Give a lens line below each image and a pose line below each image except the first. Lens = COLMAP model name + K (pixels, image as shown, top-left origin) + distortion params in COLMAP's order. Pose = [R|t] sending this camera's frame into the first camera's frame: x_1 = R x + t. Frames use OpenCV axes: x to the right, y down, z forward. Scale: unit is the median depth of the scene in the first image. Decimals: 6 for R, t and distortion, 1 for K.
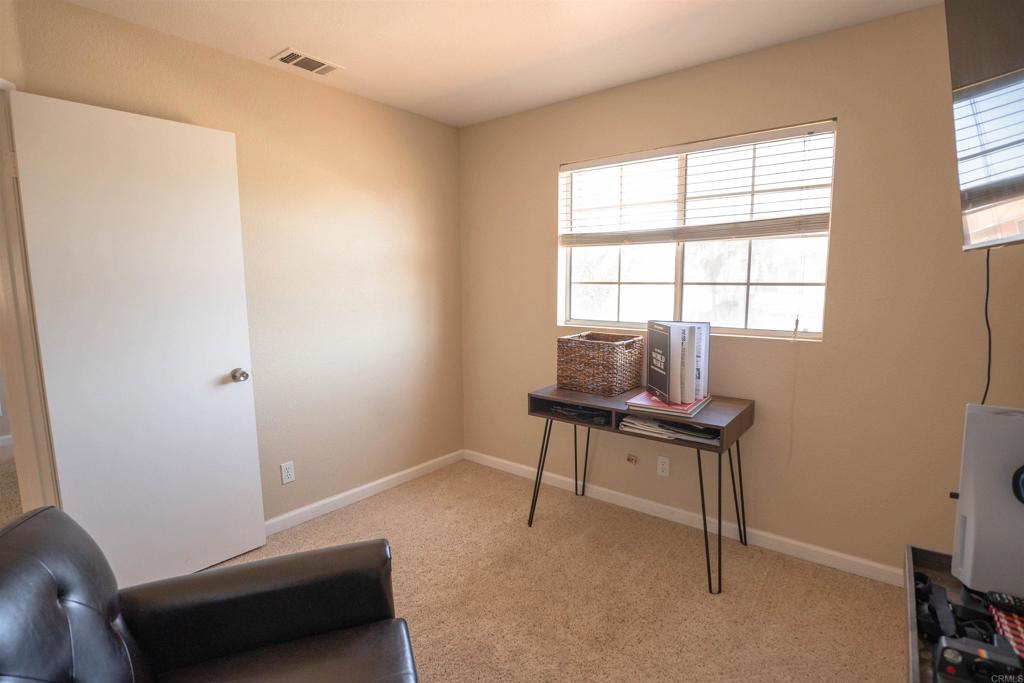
lens RADIAL K [[497.1, 0, 520.6], [0, 497.1, 342.3], [0, 0, 1]] dist [-0.041560, 0.008175]
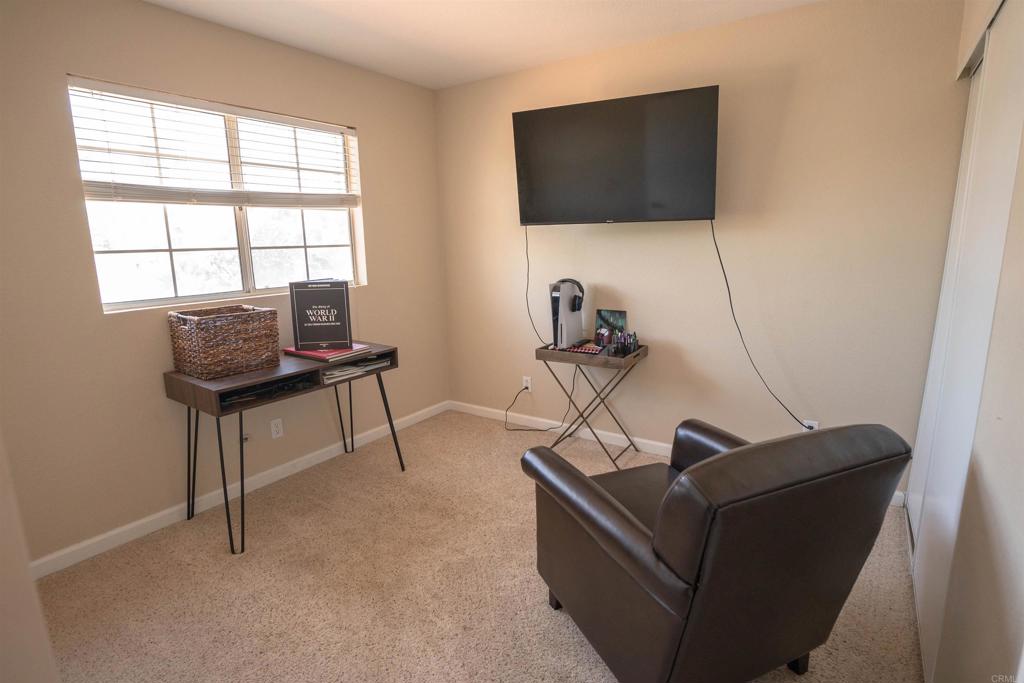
lens RADIAL K [[497.1, 0, 517.7], [0, 497.1, 343.2], [0, 0, 1]] dist [-0.041560, 0.008175]
pose [[-0.059366, -0.193173, 0.979367, -0.754717], [0.147334, 0.968657, 0.199992, -0.053873], [-0.987304, 0.156167, -0.029044, 0.546793]]
